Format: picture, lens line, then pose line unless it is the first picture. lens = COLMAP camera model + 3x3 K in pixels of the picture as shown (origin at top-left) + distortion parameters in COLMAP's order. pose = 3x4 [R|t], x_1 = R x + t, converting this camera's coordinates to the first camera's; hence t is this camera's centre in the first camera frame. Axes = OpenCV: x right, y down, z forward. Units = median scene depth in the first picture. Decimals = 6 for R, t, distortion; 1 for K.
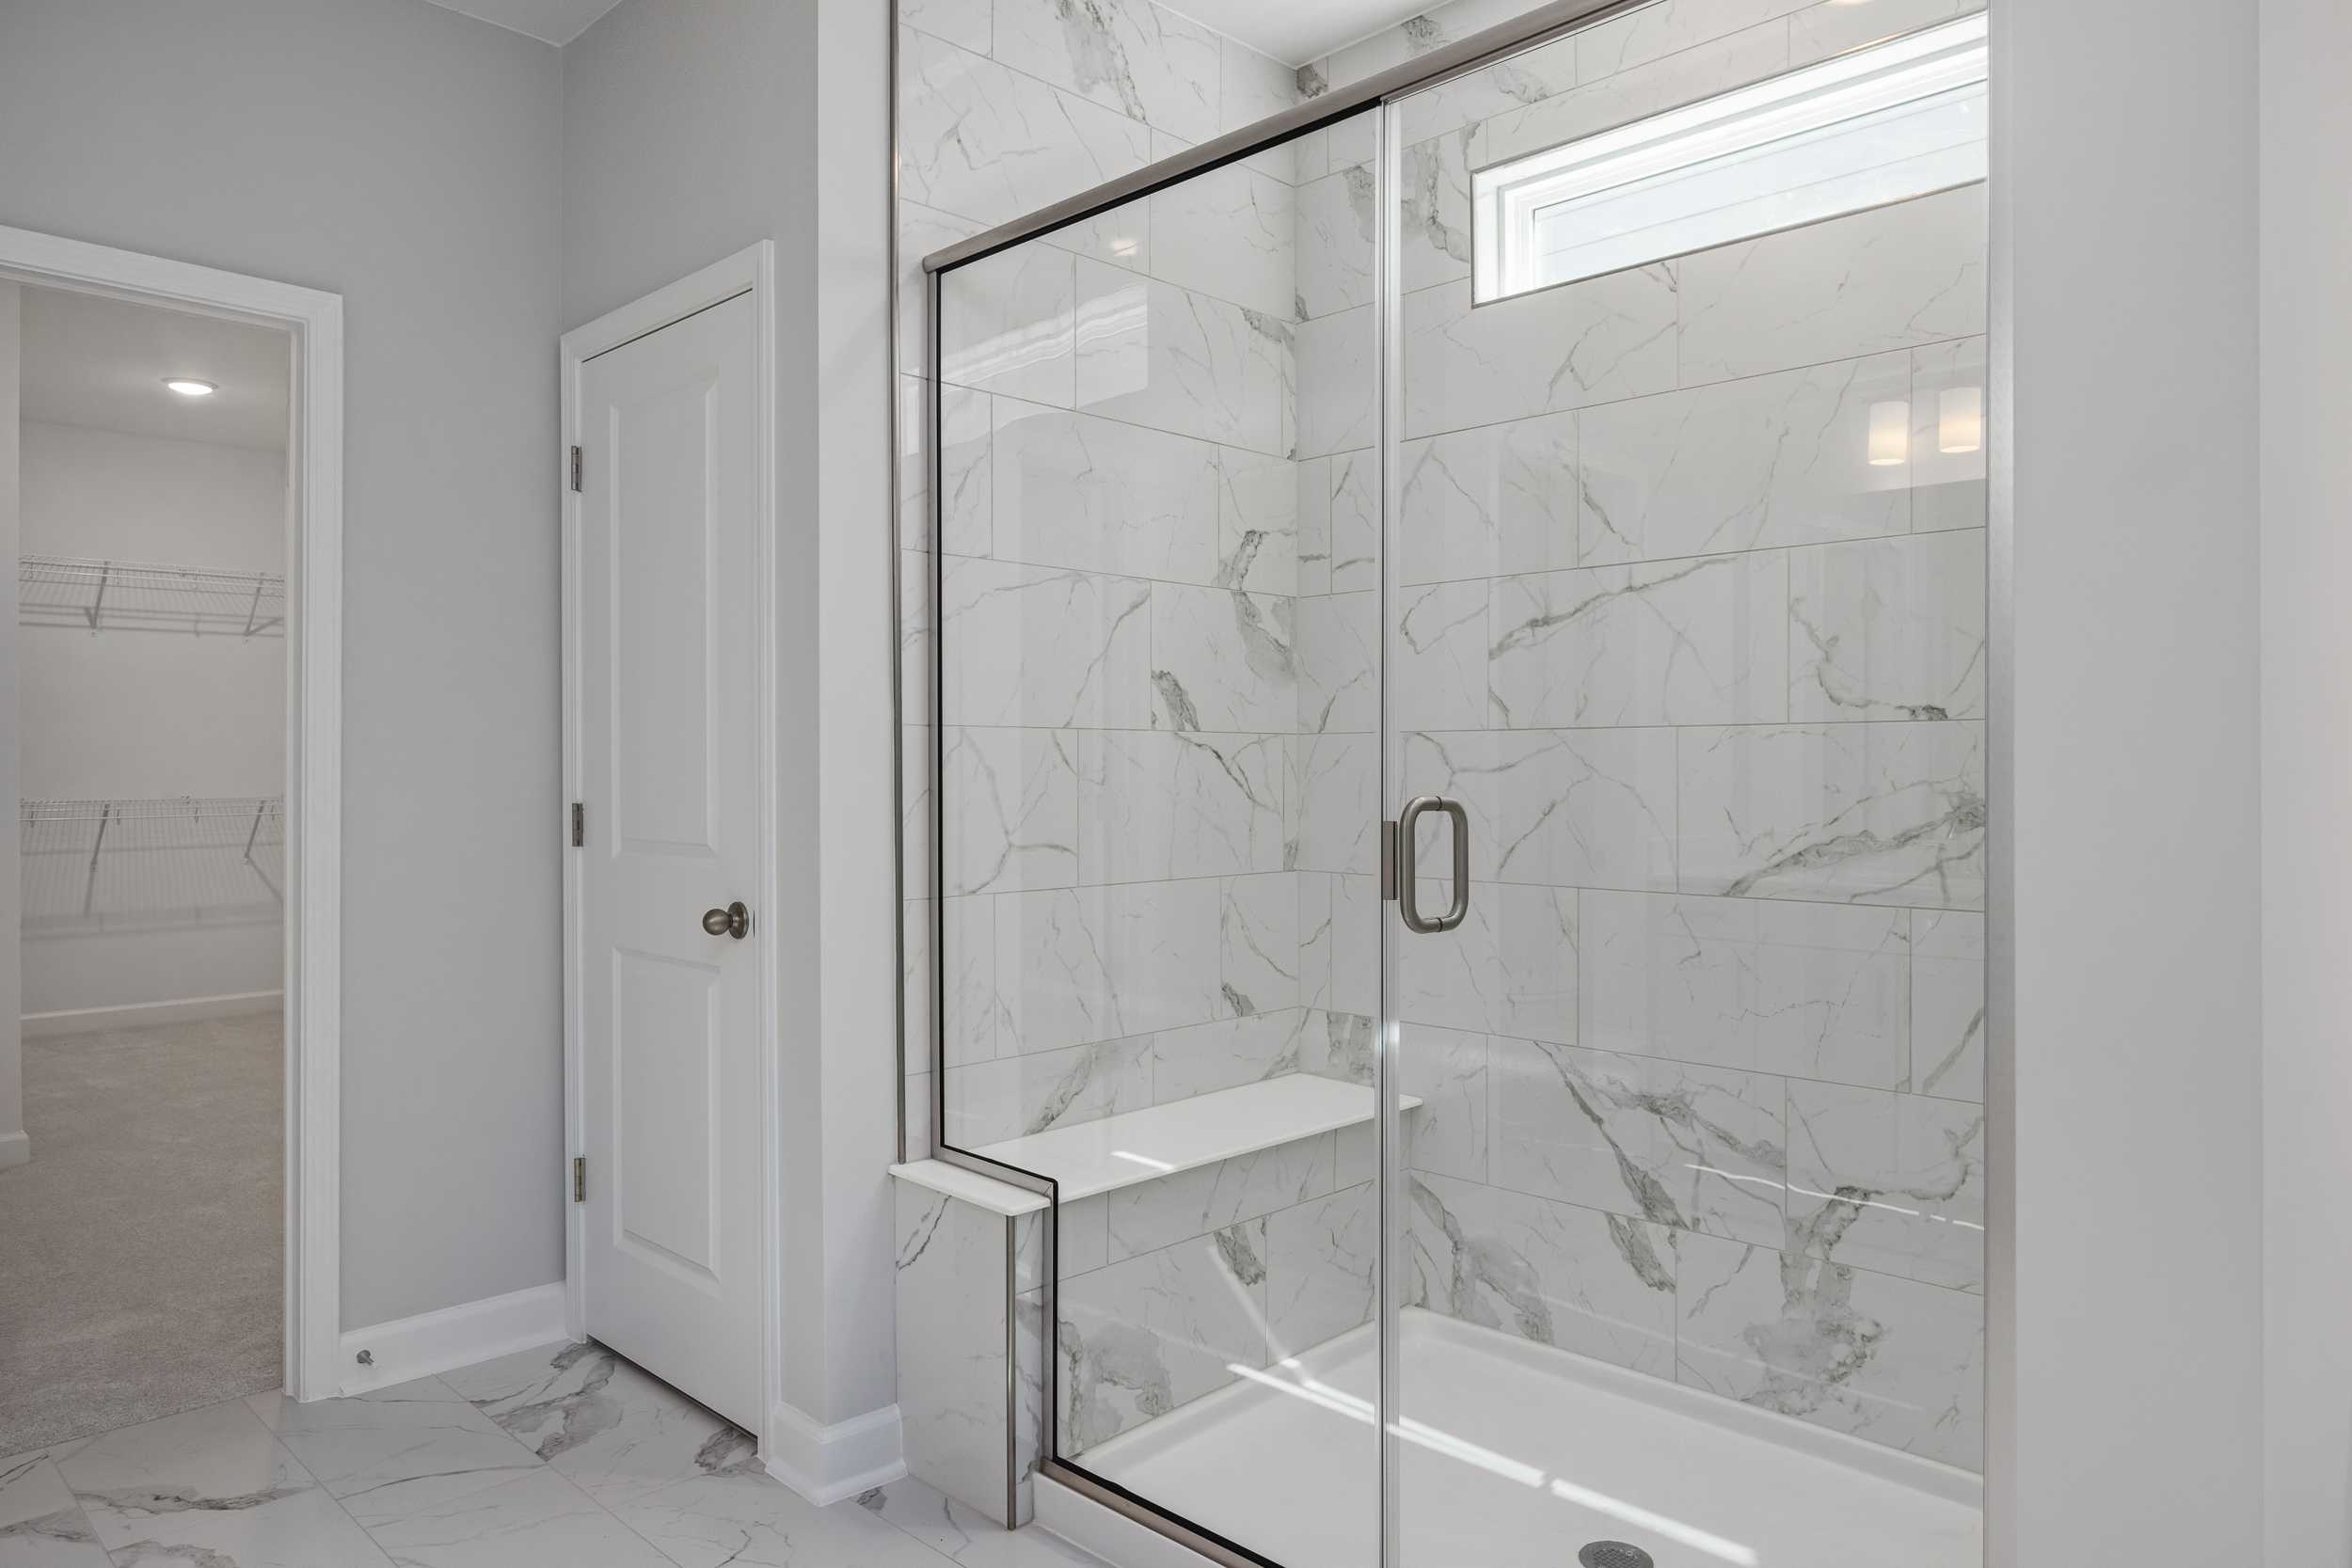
lens RADIAL K [[1485.4, 0, 1166.7], [0, 1485.4, 776.4], [0, 0, 1]] dist [-0.001051, 0.000557]
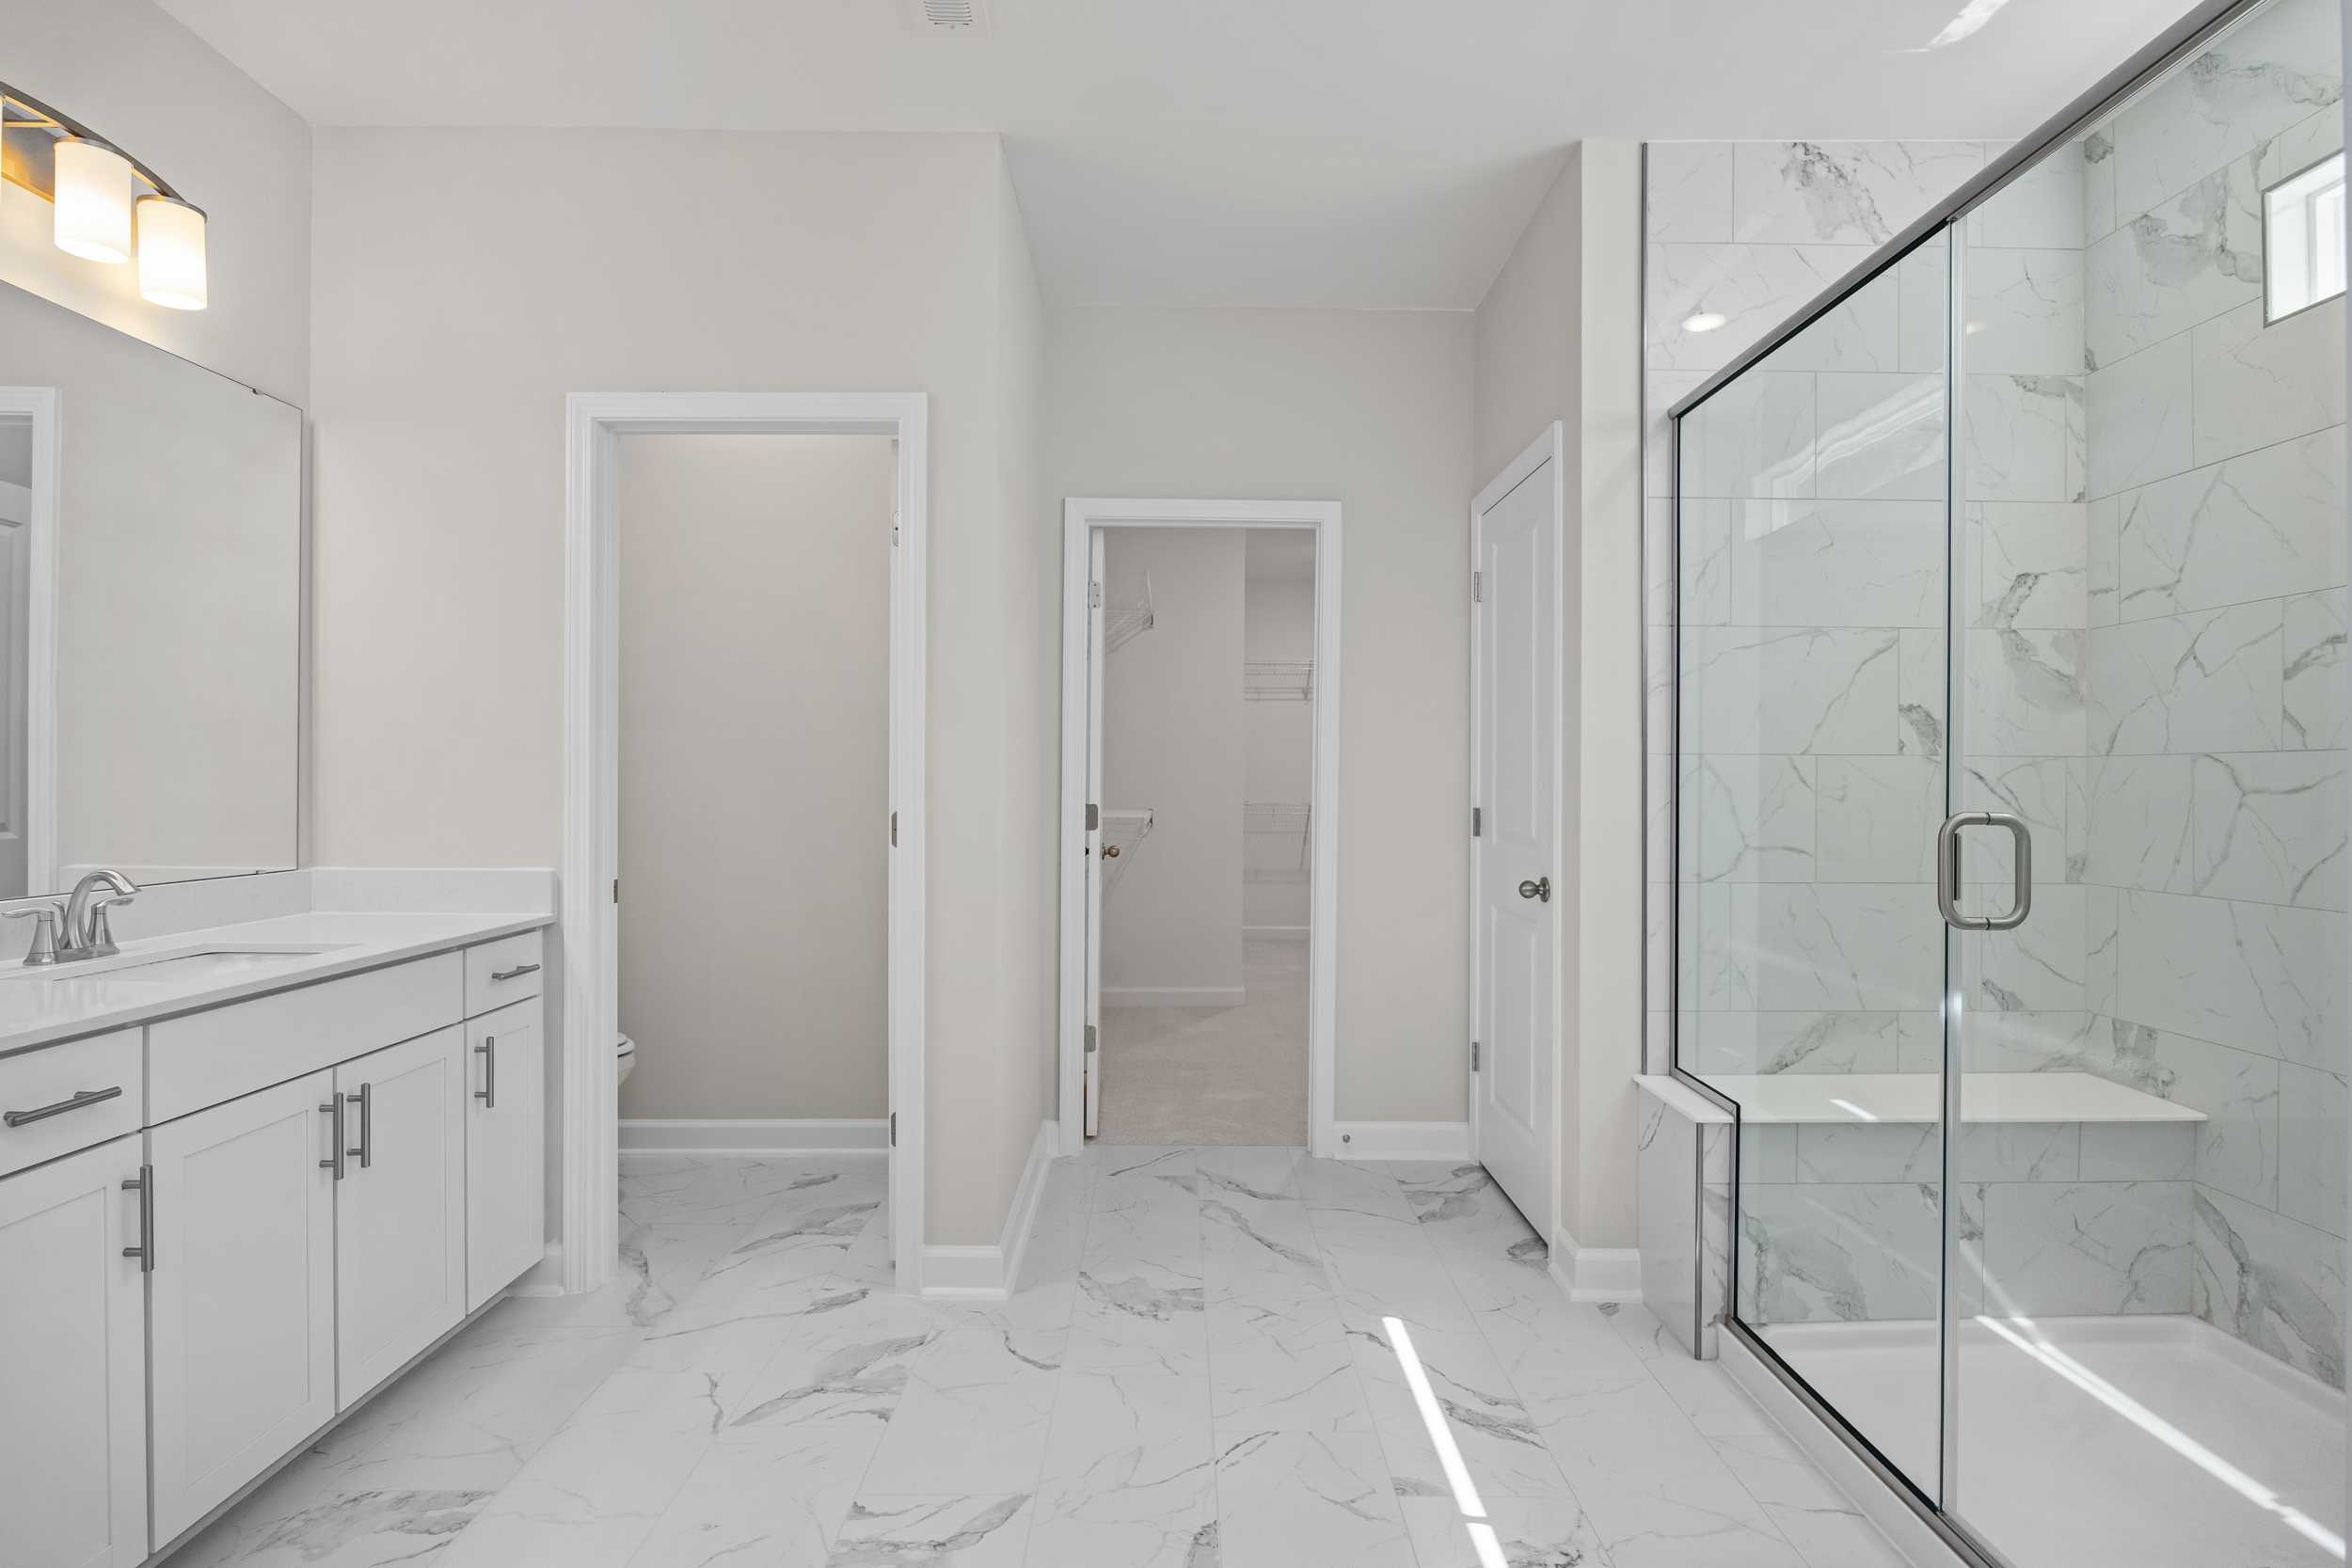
lens RADIAL K [[1088.9, 0, 1176.0], [0, 1088.9, 784.0], [0, 0, 1]] dist [-0.002595, 0.000000]
pose [[0.731583, 0.005590, -0.681730, 0.170198], [-0.009955, 0.999947, -0.002484, -0.000295], [0.681680, 0.008603, 0.731600, -0.026625]]
